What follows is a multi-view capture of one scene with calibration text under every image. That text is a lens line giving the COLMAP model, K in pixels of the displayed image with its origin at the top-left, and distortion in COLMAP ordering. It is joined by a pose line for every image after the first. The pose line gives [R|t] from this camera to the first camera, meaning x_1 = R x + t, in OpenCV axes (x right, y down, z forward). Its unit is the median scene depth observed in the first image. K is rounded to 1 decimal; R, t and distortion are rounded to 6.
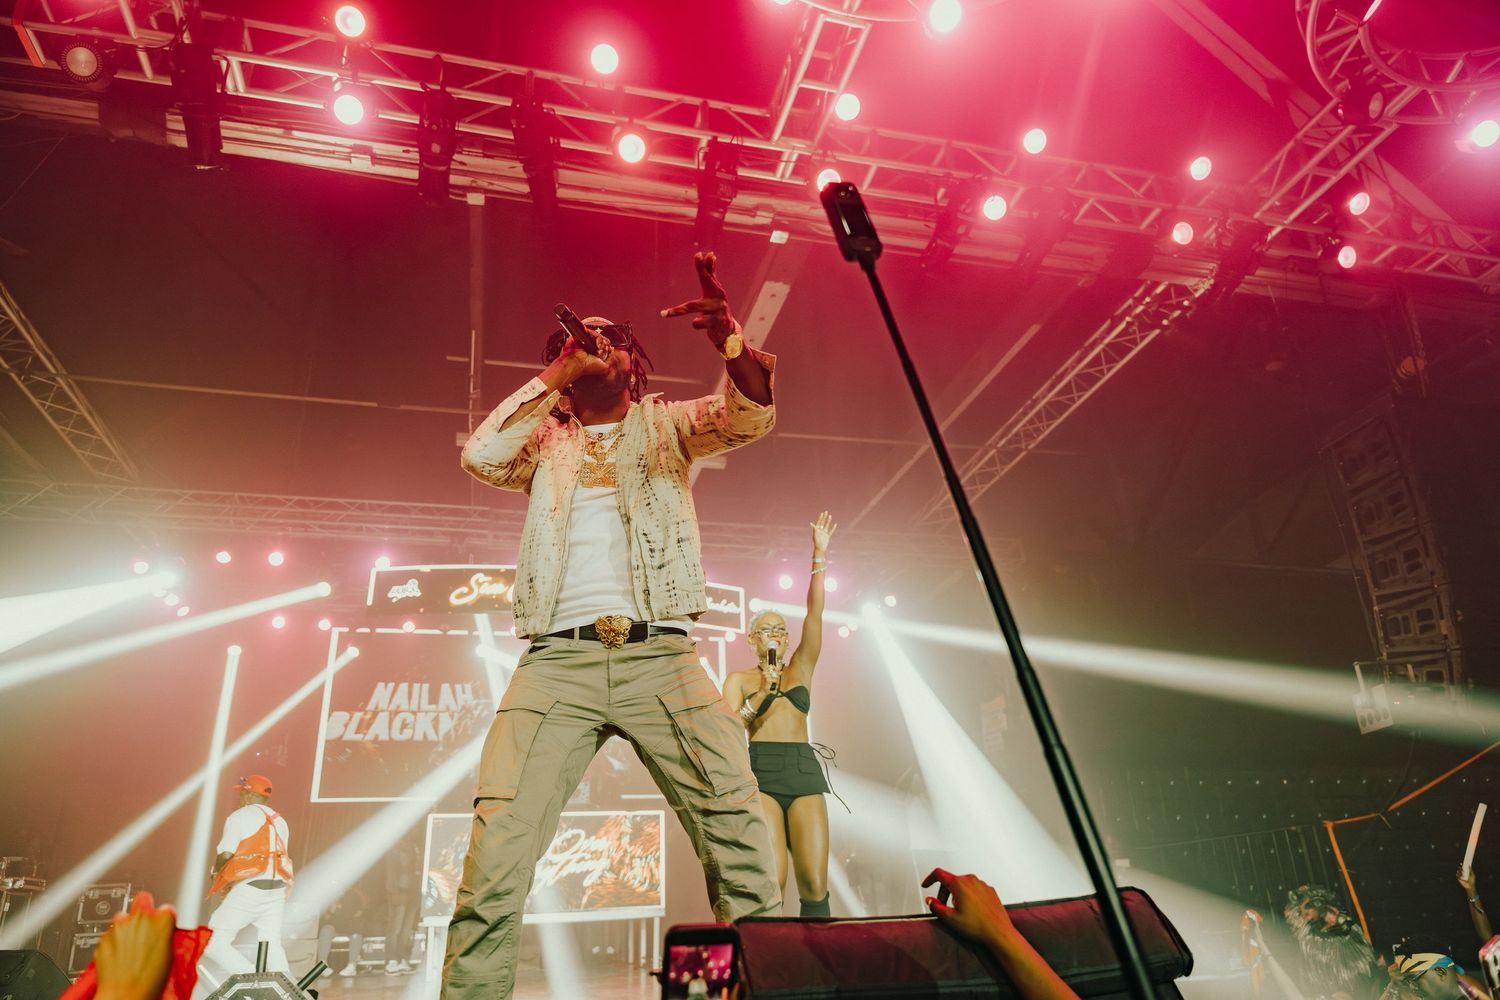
lens RADIAL K [[985.0, 0, 747.0], [0, 985.0, 501.8], [0, 0, 1]] dist [-0.004690, -0.011899]
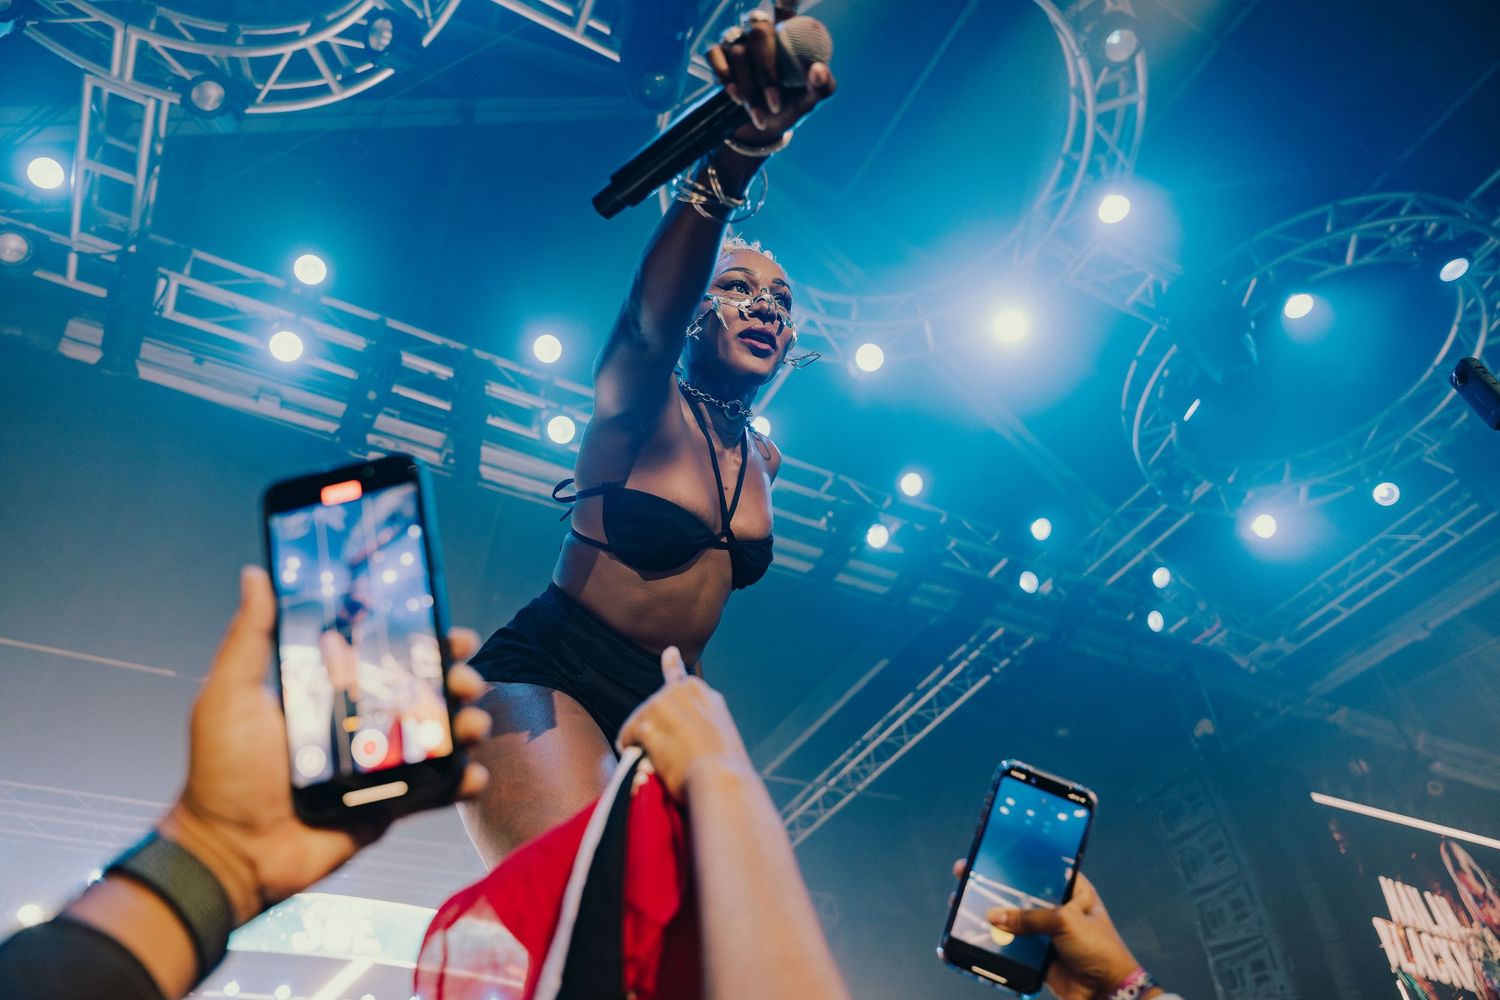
lens RADIAL K [[985.0, 0, 741.7], [0, 985.0, 500.8], [0, 0, 1]] dist [-0.004690, -0.011899]
pose [[0.967105, 0.138401, 0.213430, -0.120040], [-0.052204, 0.929159, -0.365976, 0.065756], [-0.248962, 0.342795, 0.905820, 0.033300]]
